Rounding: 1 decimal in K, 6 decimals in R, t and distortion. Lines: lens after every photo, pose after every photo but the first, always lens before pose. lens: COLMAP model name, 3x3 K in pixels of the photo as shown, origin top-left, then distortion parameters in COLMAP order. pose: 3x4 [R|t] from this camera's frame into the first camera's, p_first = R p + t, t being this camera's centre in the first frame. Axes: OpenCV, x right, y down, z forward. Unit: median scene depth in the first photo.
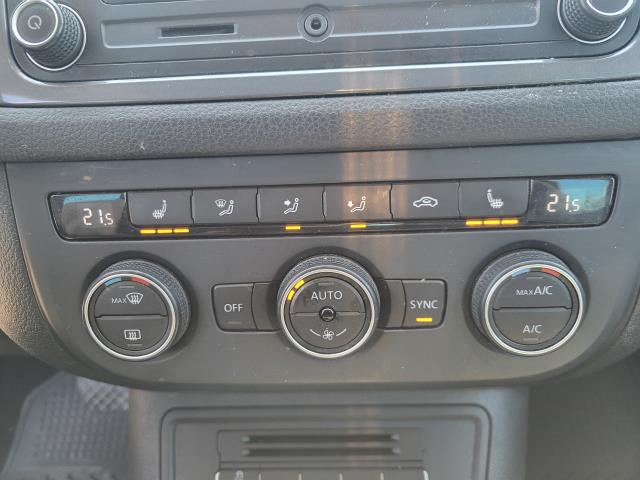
lens RADIAL K [[484.2, 0, 318.5], [0, 484.2, 240.9], [0, 0, 1]] dist [0.038141, -0.043004]
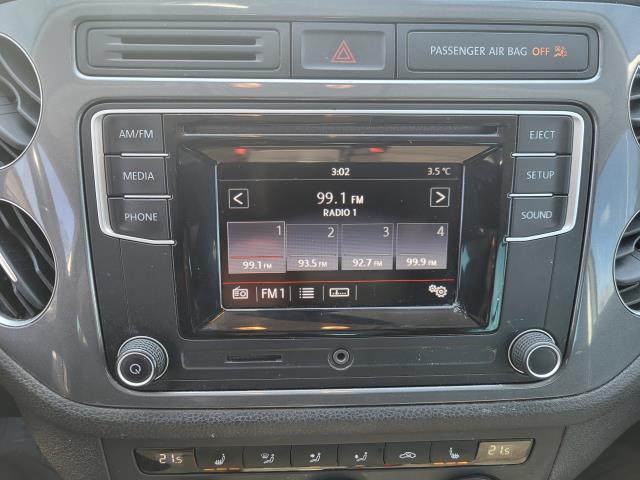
lens RADIAL K [[484.2, 0, 319.7], [0, 484.2, 243.4], [0, 0, 1]] dist [0.038141, -0.043004]
pose [[0.994912, 0.018899, 0.098955, -0.203814], [-0.039619, 0.976501, 0.211839, -1.027840], [-0.092626, -0.214682, 0.972282, -0.262251]]
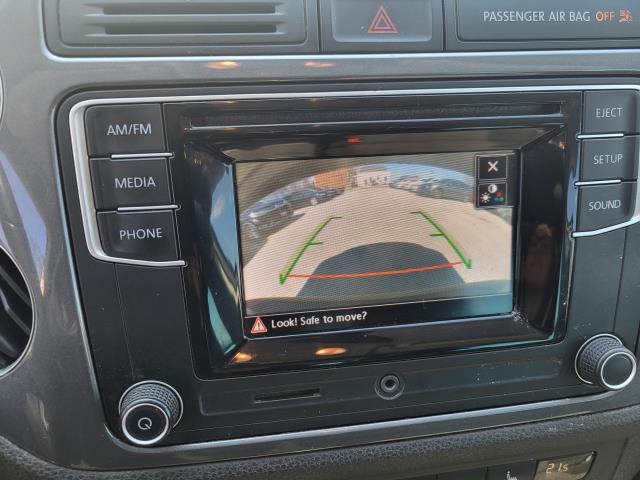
lens RADIAL K [[484.2, 0, 322.7], [0, 484.2, 234.4], [0, 0, 1]] dist [0.038141, -0.043004]
pose [[0.981884, -0.038342, 0.185564, -0.359347], [-0.003956, 0.974952, 0.222382, -1.032760], [-0.189443, -0.219087, 0.957137, -0.009372]]
